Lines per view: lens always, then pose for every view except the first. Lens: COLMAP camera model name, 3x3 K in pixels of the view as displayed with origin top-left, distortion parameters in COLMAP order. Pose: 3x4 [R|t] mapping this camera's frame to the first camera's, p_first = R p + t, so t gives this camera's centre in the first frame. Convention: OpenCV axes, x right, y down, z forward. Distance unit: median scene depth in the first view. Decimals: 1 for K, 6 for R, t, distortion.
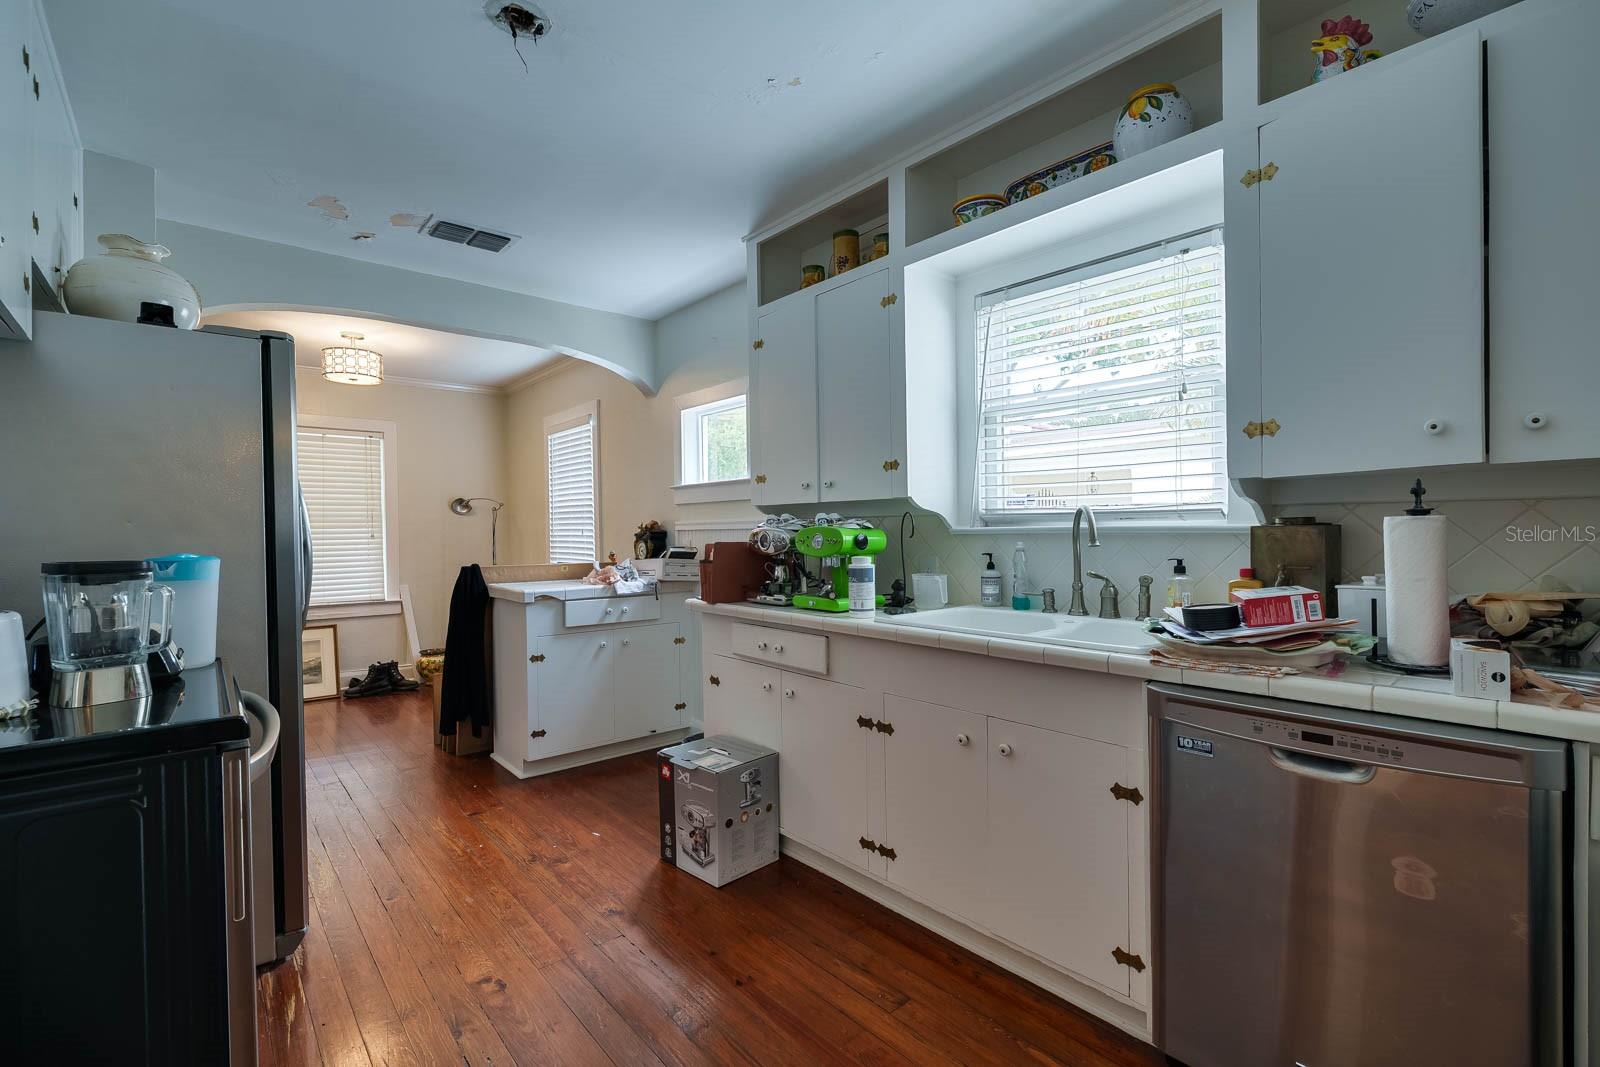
lens RADIAL K [[702.4, 0, 800.0], [0, 702.4, 533.5], [0, 0, 1]] dist [-0.006768, 0.001044]
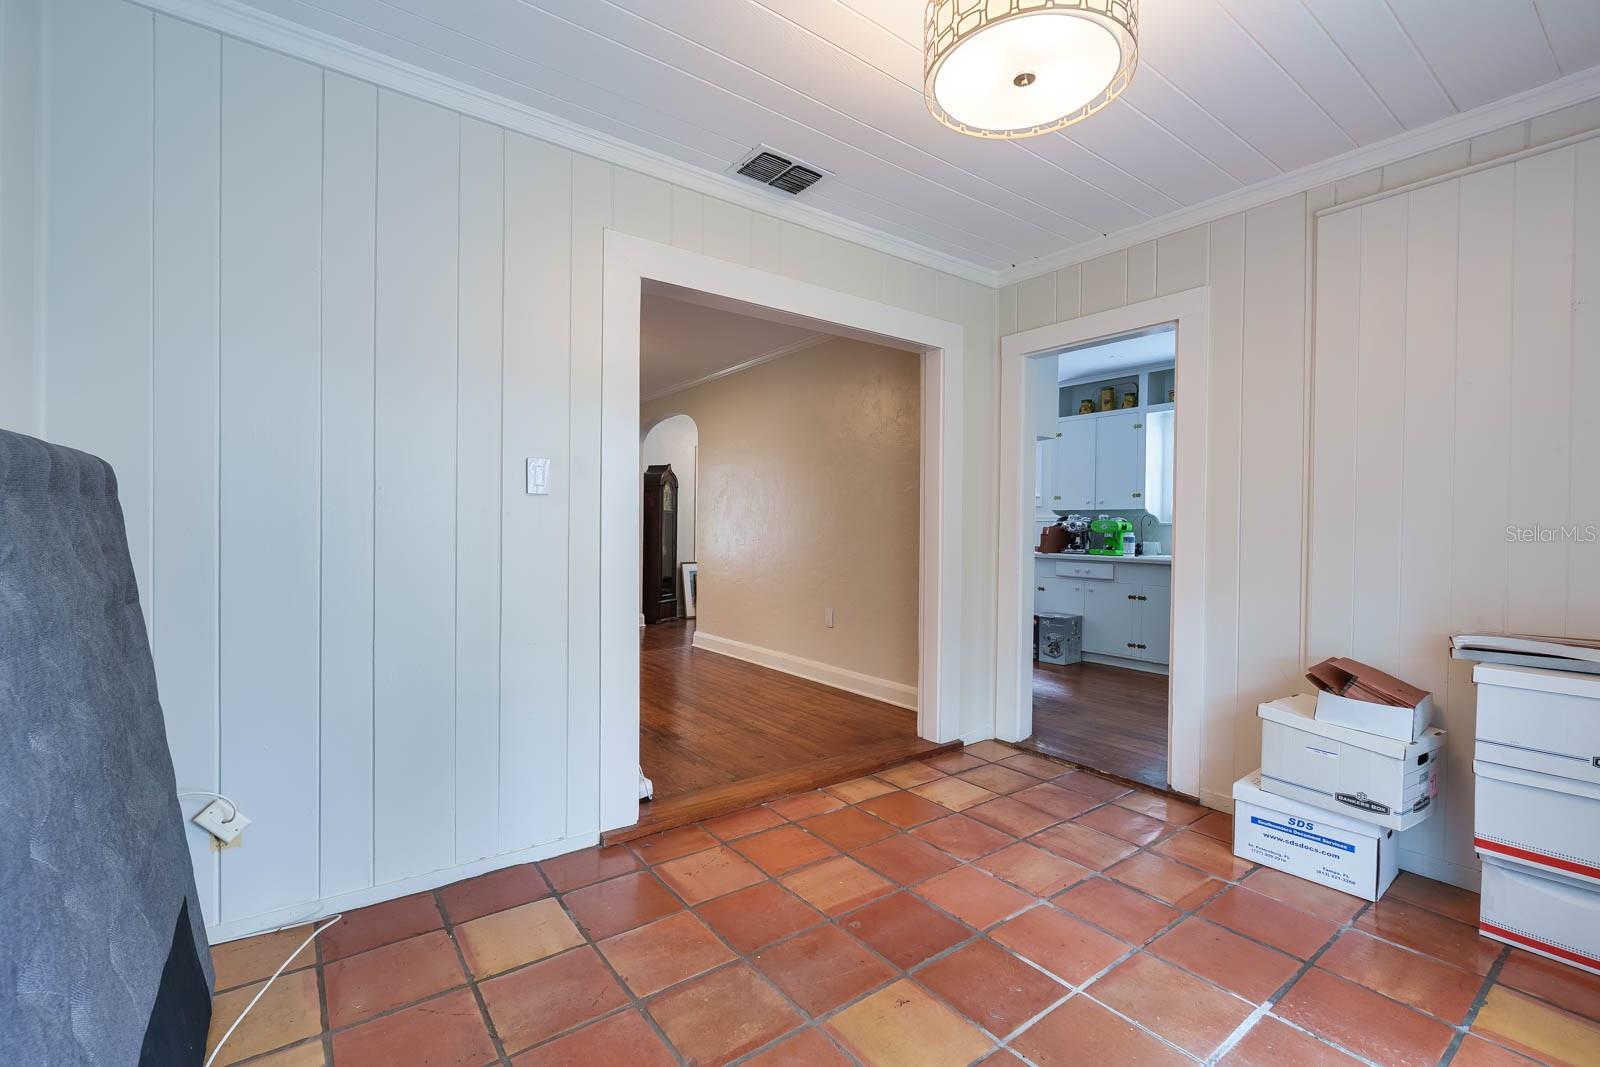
lens RADIAL K [[702.4, 0, 800.0], [0, 702.4, 533.5], [0, 0, 1]] dist [-0.006768, 0.001044]
pose [[0.997456, 0.024733, -0.066852, -0.836158], [-0.024537, 0.999692, 0.003742, 0.051630], [0.066923, -0.002092, 0.997756, -1.432891]]
